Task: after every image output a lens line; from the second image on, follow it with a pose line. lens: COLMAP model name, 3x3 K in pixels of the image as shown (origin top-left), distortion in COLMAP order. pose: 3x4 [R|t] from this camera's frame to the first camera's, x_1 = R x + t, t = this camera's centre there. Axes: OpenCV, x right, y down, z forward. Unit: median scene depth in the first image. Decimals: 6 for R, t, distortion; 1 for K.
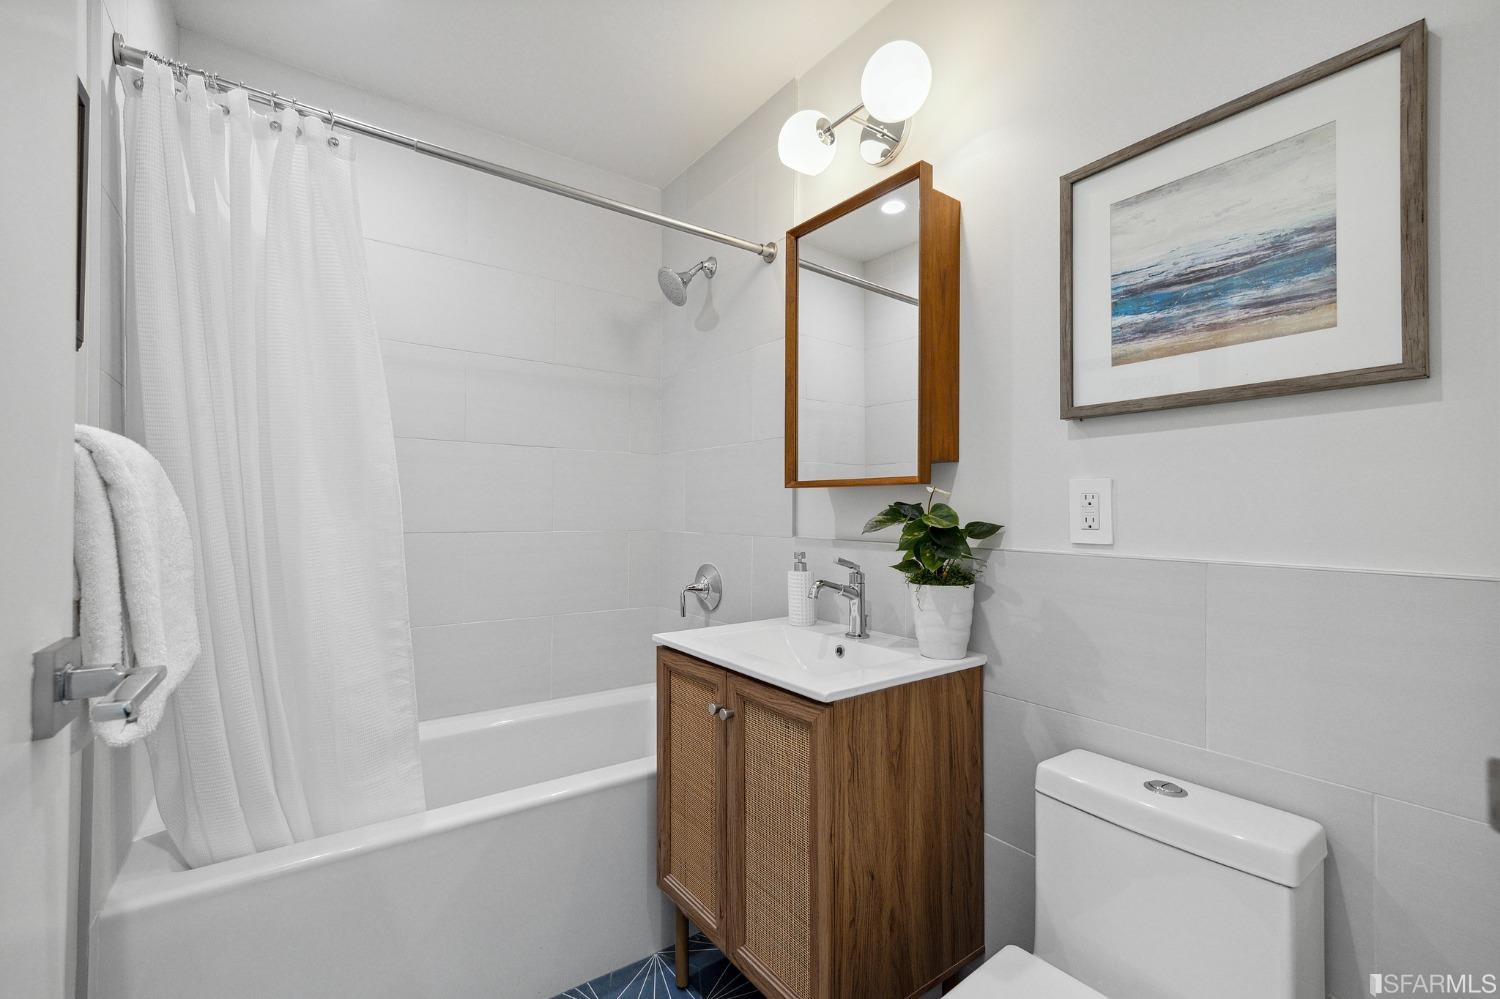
lens RADIAL K [[653.5, 0, 740.6], [0, 653.5, 505.5], [0, 0, 1]] dist [0.000782, 0.000410]
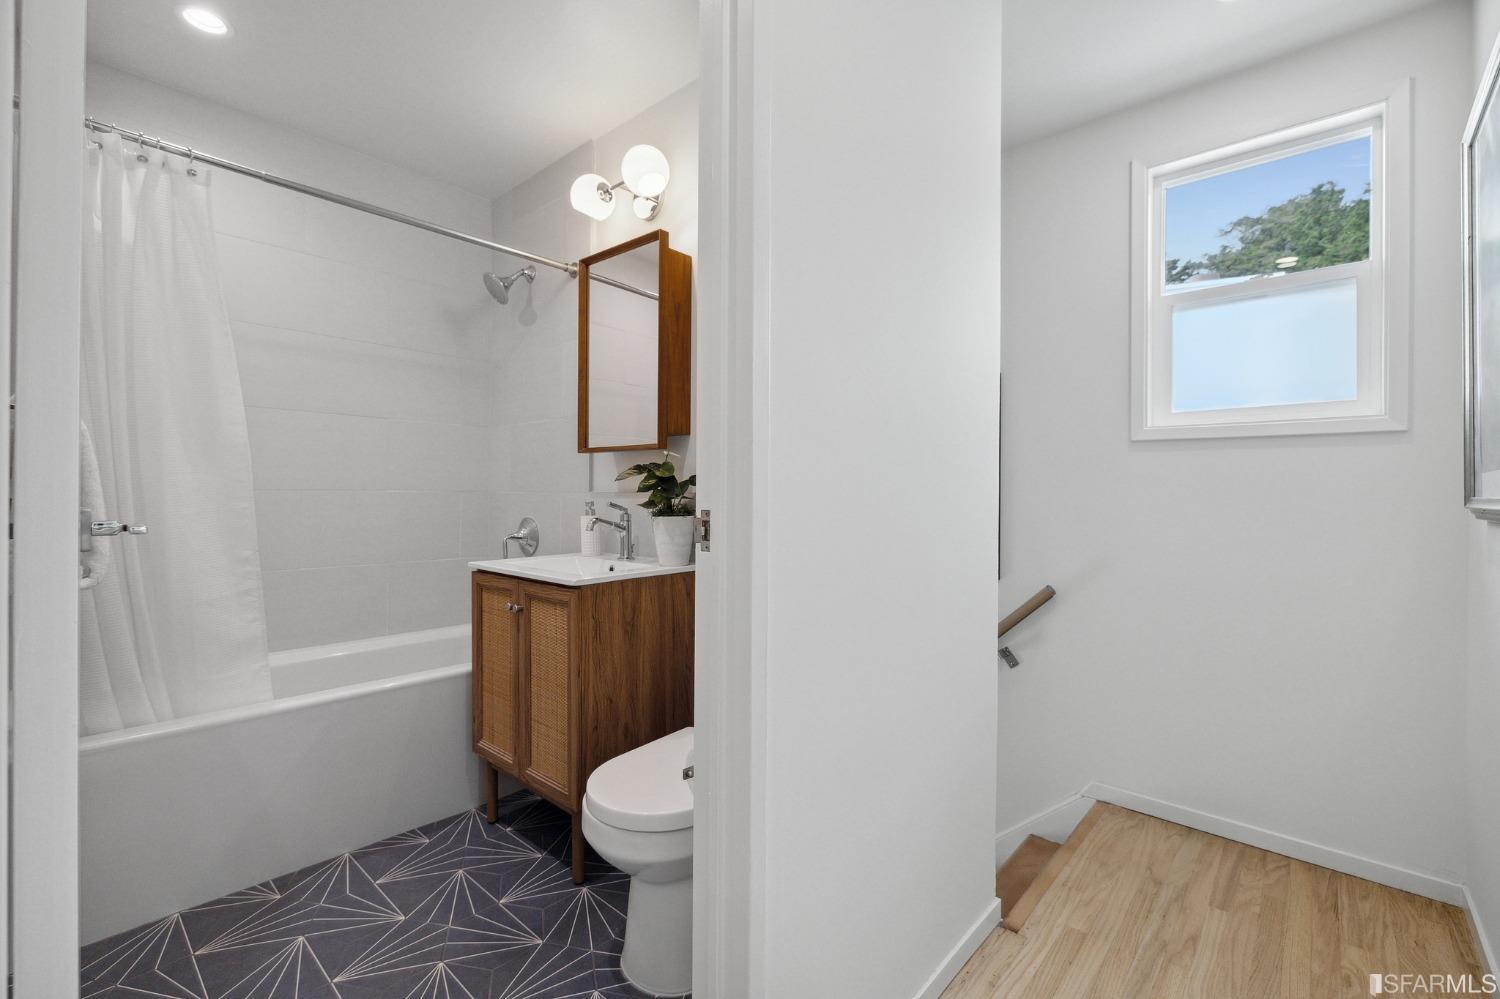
lens RADIAL K [[653.5, 0, 763.9], [0, 653.5, 495.8], [0, 0, 1]] dist [0.000782, 0.000410]
pose [[0.974094, 0.003008, 0.226125, 0.170740], [-0.006012, 0.999903, 0.012595, 0.051830], [-0.226065, -0.013628, 0.974017, -0.483628]]
